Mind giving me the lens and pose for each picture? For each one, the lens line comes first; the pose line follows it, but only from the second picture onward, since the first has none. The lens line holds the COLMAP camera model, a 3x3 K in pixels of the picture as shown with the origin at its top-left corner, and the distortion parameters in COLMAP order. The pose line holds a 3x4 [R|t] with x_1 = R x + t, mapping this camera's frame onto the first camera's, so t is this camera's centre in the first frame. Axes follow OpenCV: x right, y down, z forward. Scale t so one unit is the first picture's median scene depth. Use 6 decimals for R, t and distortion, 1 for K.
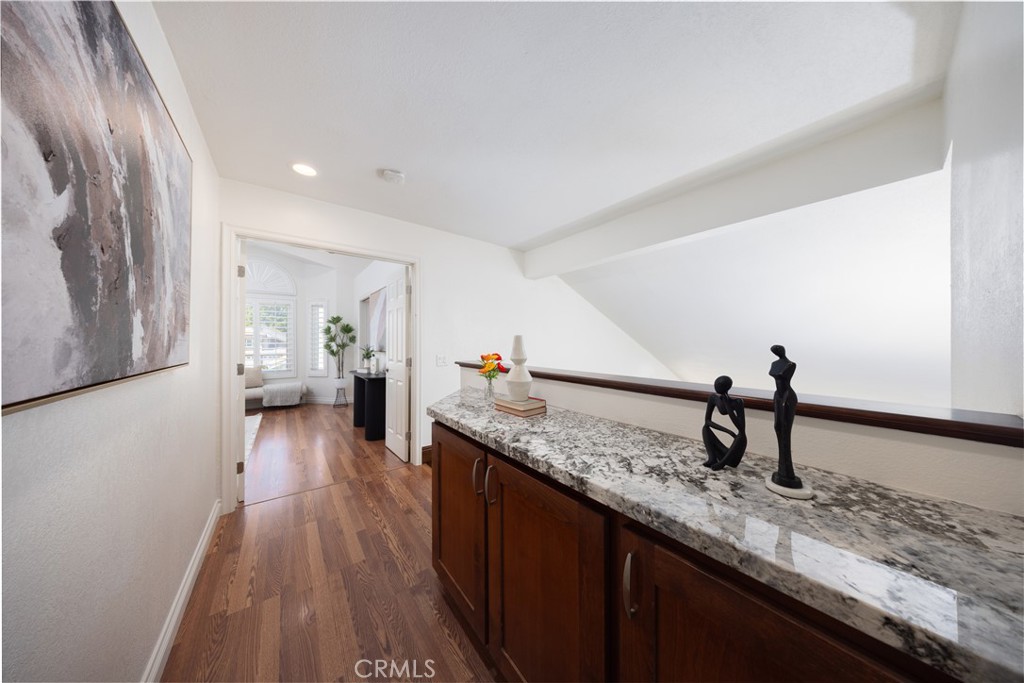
lens RADIAL K [[294.7, 0, 515.0], [0, 294.7, 340.5], [0, 0, 1]] dist [-0.000002, 0.000046]
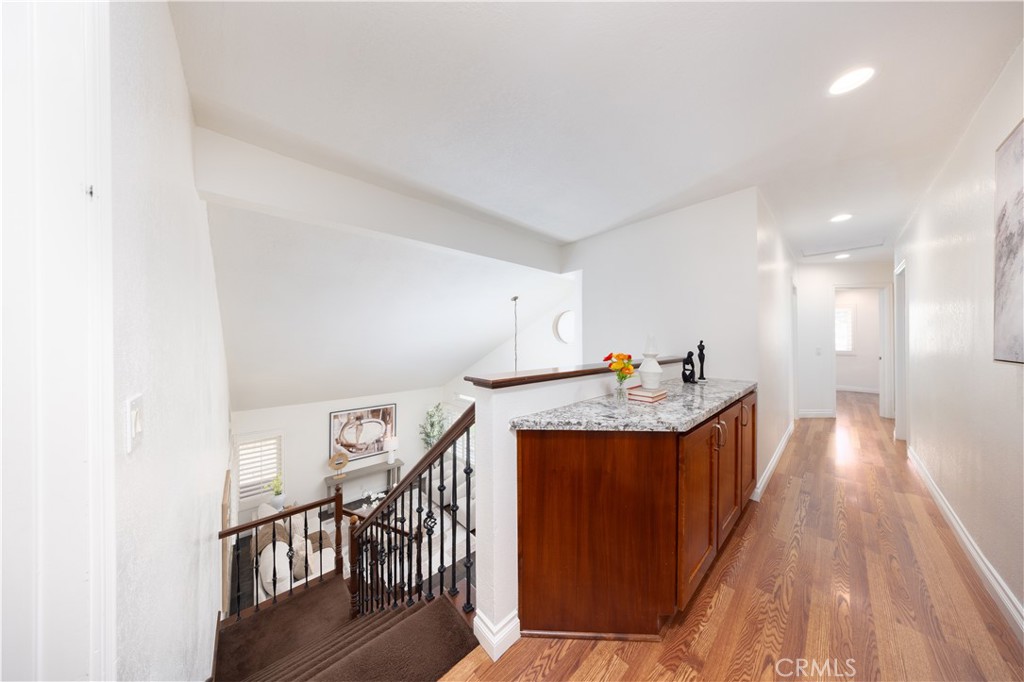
lens RADIAL K [[294.7, 0, 515.0], [0, 294.7, 340.0], [0, 0, 1]] dist [-0.000002, 0.000046]
pose [[-0.069060, -0.000149, 0.997612, -2.384878], [0.000441, 1.000000, 0.000179, 0.012469], [-0.997612, 0.000452, -0.069060, 3.393192]]
